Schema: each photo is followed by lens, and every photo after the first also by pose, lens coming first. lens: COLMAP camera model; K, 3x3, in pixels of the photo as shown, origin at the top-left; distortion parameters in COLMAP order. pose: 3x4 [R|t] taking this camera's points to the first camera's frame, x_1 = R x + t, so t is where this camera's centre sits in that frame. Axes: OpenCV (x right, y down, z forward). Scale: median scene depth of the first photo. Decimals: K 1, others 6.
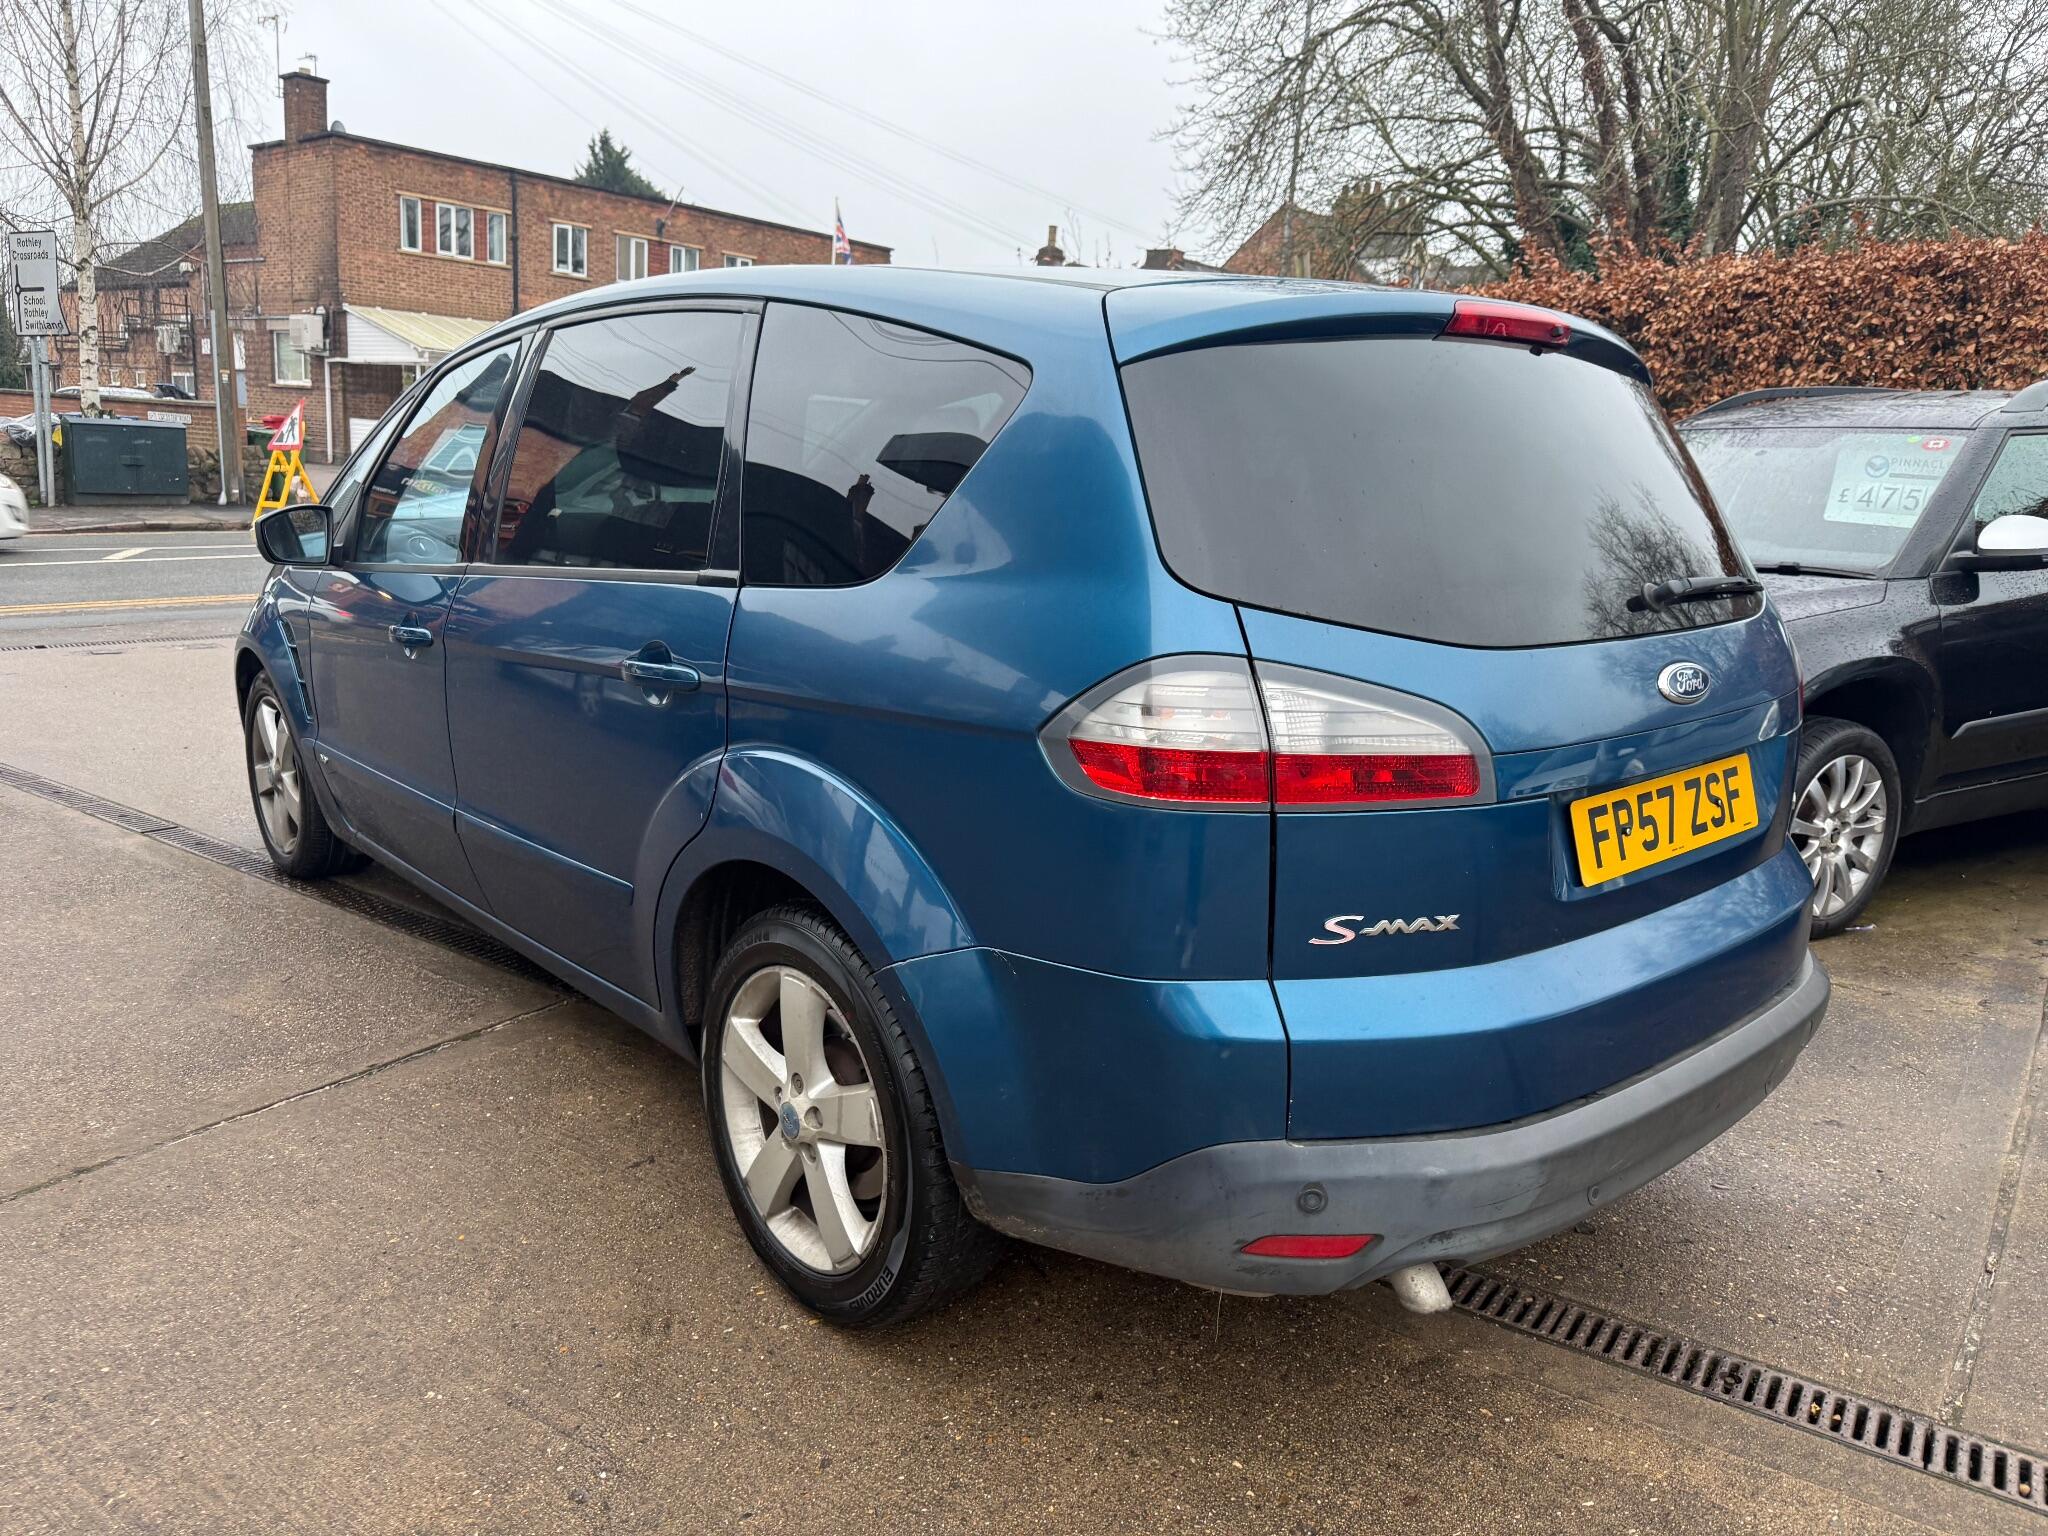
lens RADIAL K [[1438.0, 0, 1017.9], [0, 1438.0, 763.3], [0, 0, 1]] dist [0.000828, -0.010240]
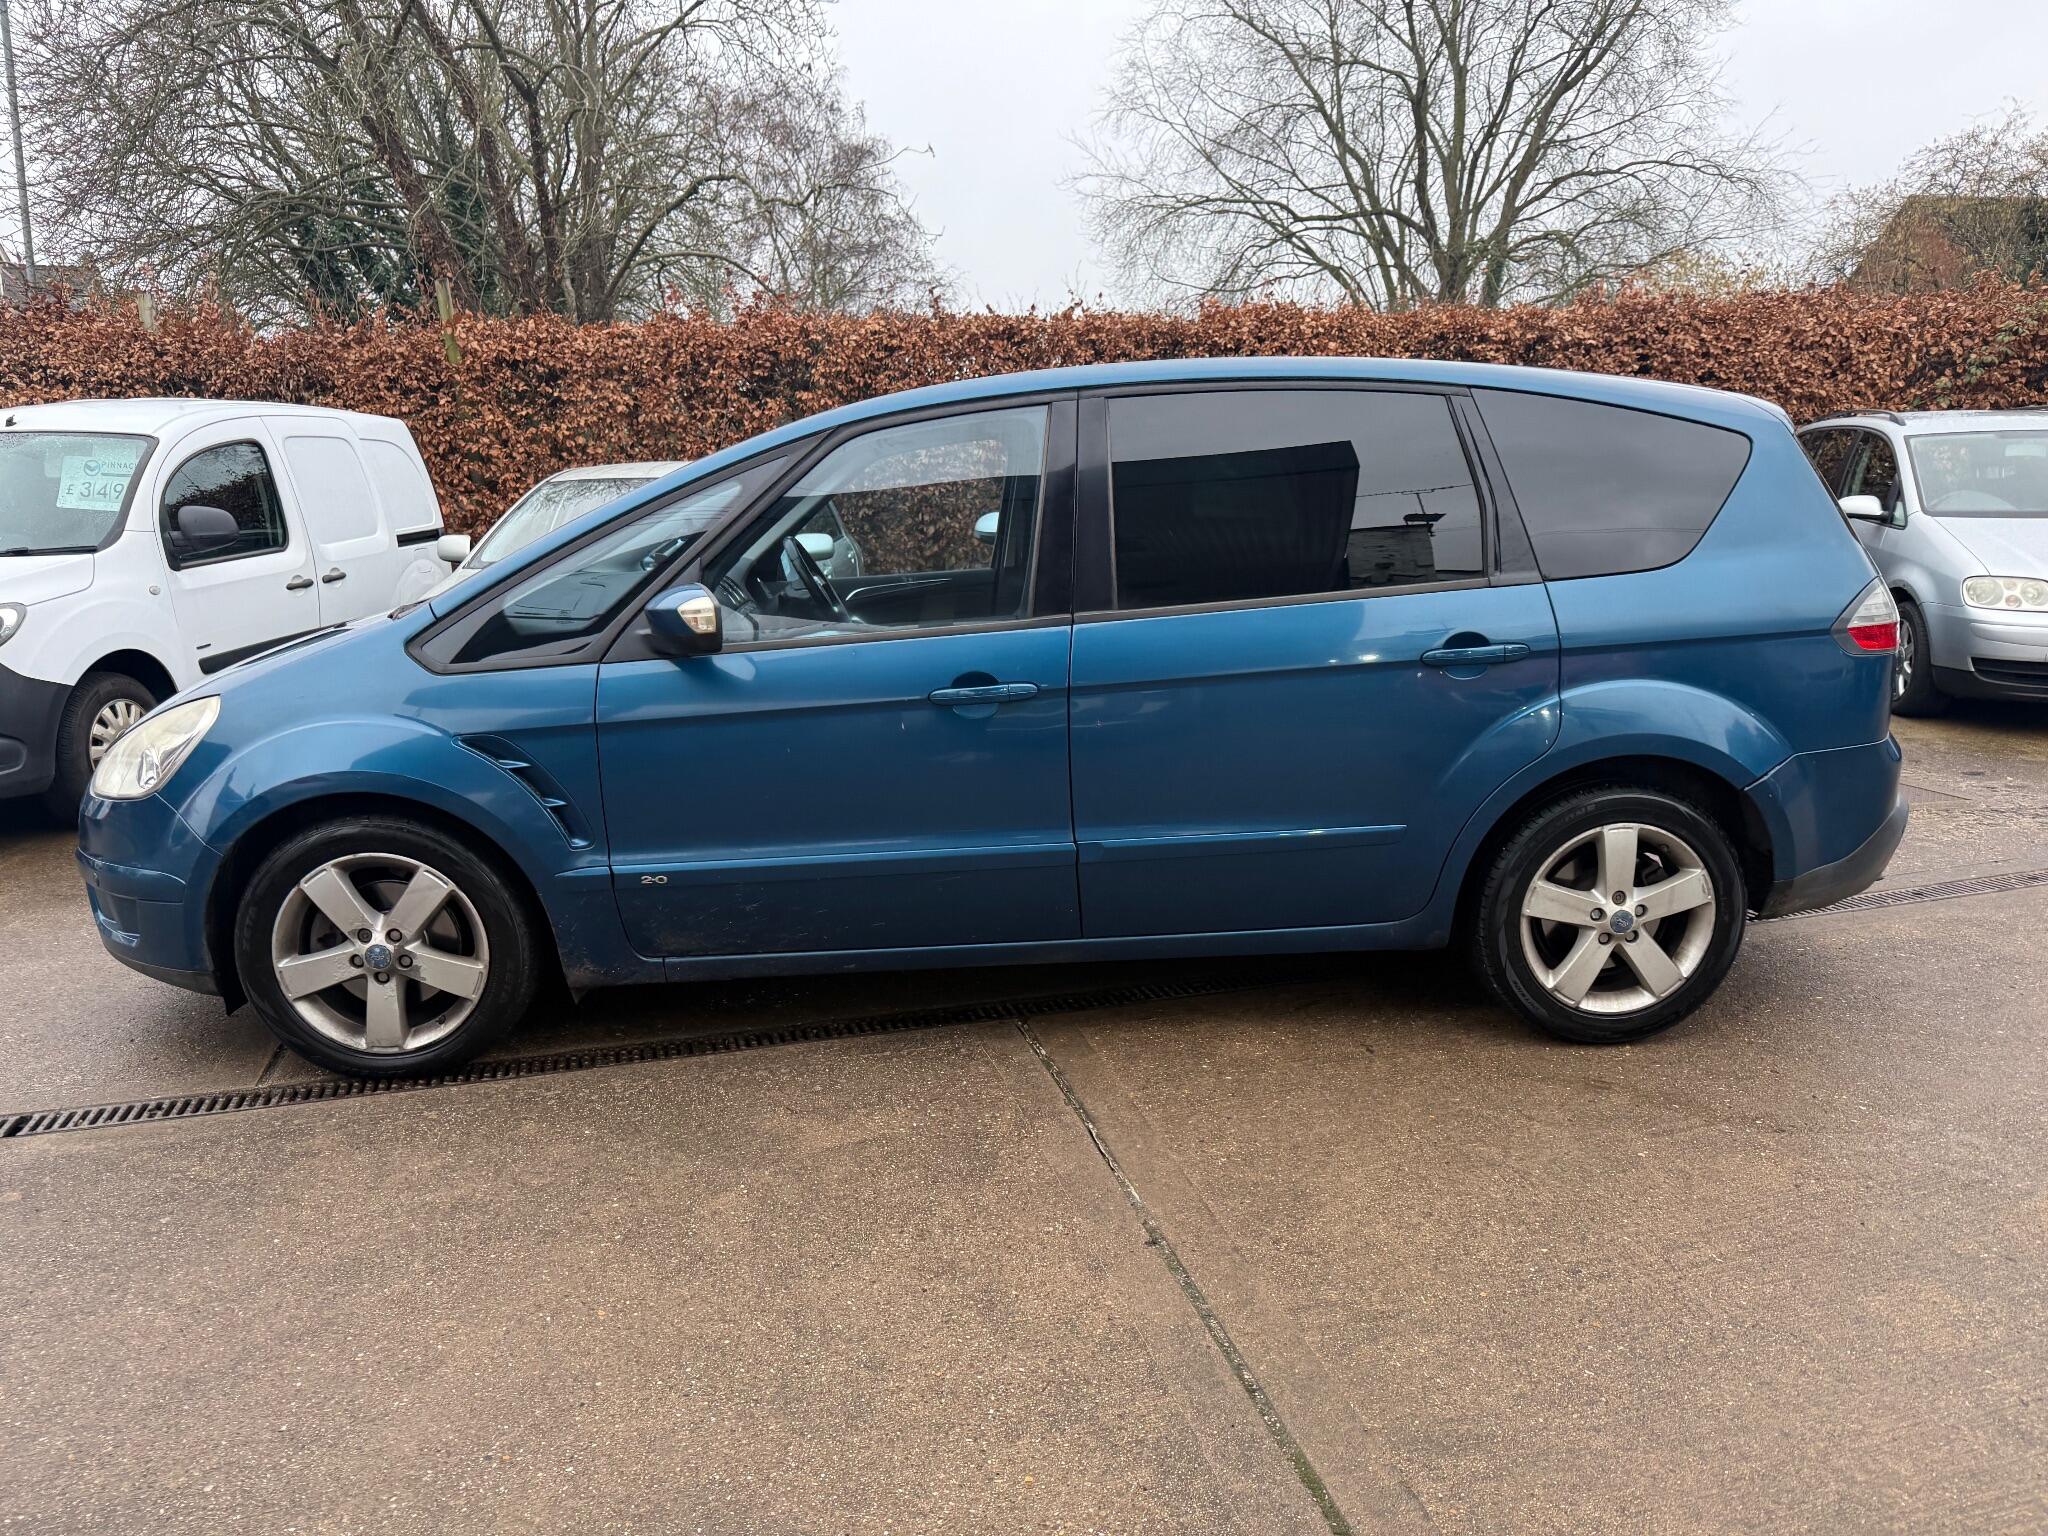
lens RADIAL K [[1430.8, 0, 1024.0], [0, 1430.8, 768.0], [0, 0, 1]] dist [0.008777, -0.029452]
pose [[0.611194, -0.183492, 0.769917, -0.238821], [0.188240, 0.978543, 0.083781, -0.022769], [-0.768770, 0.093722, 0.632620, 0.070585]]
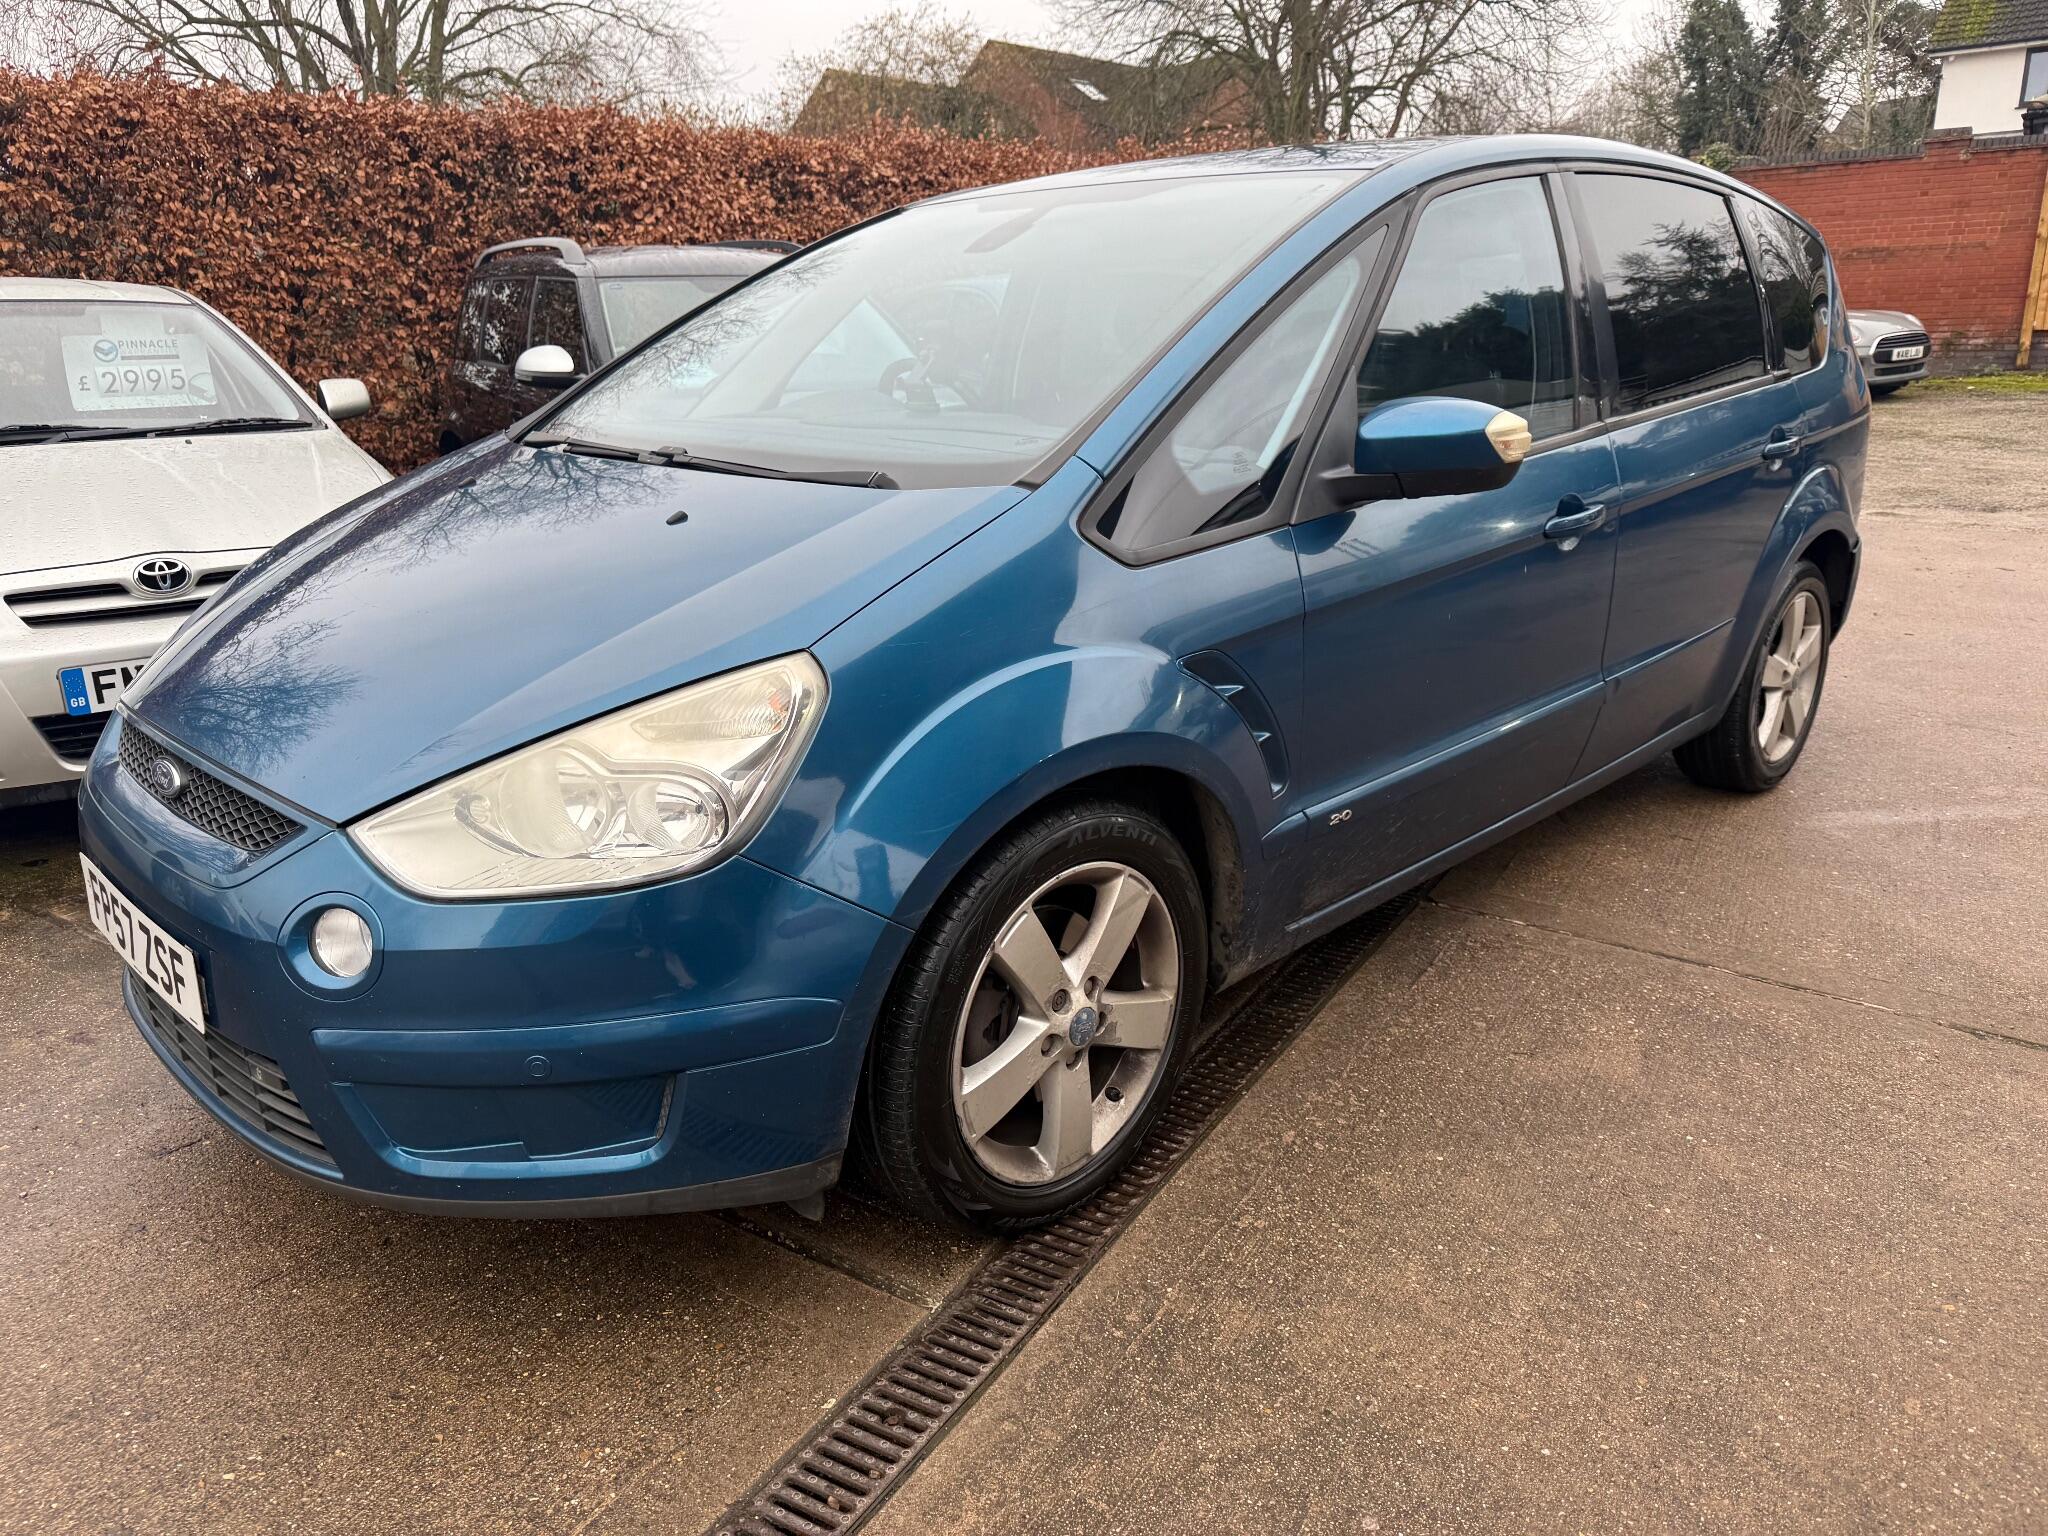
lens RADIAL K [[1429.4, 0, 1020.9], [0, 1429.4, 778.0], [0, 0, 1]] dist [0.007214, -0.017665]
pose [[-0.057222, -0.319815, 0.945751, -0.255499], [0.217570, 0.920540, 0.324453, -0.059501], [-0.974366, 0.224332, 0.016907, 0.272457]]
